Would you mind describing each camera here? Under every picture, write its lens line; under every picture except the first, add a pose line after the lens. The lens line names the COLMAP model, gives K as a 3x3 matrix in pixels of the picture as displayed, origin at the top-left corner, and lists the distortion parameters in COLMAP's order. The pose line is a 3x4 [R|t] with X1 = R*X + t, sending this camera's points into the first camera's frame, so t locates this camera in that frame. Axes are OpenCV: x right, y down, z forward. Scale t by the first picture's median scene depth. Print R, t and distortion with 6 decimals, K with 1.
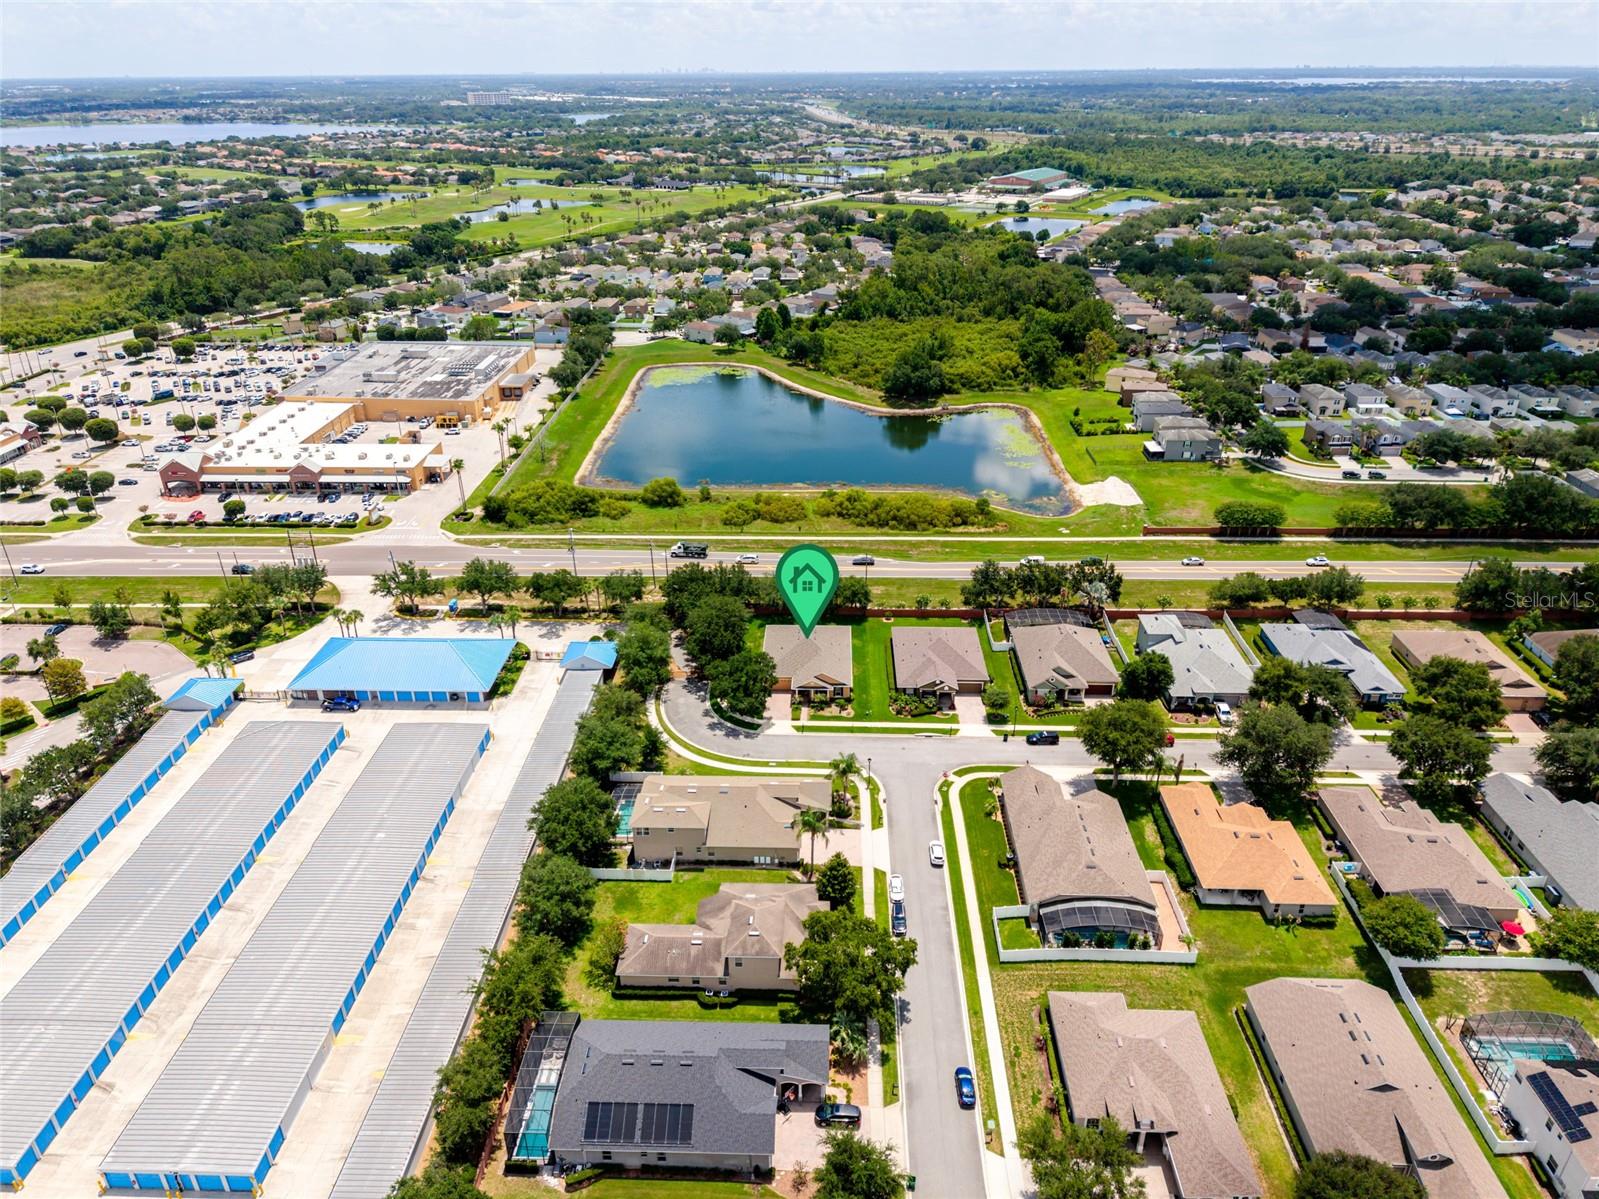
lens RADIAL K [[1079.5, 0, 799.5], [0, 1079.5, 599.5], [0, 0, 1]] dist [0.007528, -0.003659]
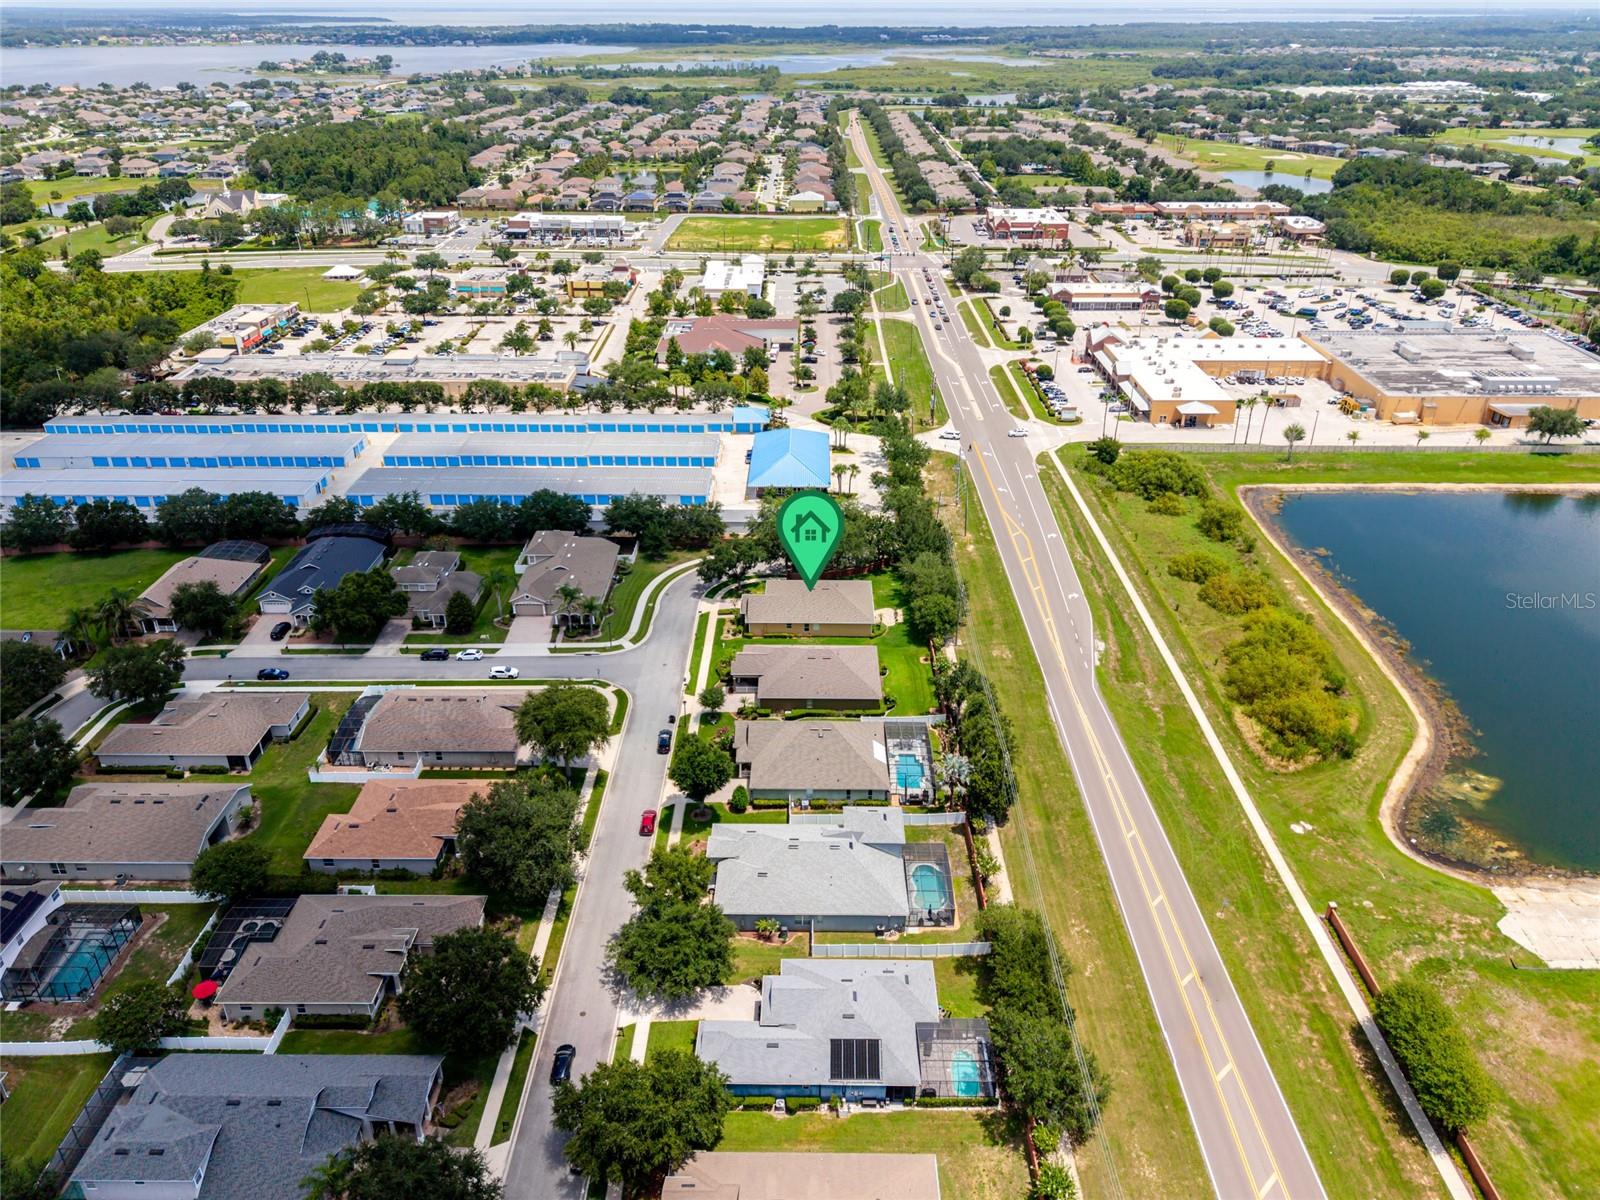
lens RADIAL K [[1080.2, 0, 800.0], [0, 1080.2, 600.0], [0, 0, 1]] dist [0.007528, -0.003659]
pose [[0.018683, 0.476146, -0.879168, 0.812000], [-0.439219, 0.793840, 0.420600, -0.334133], [0.898186, 0.378290, 0.223963, 0.713901]]
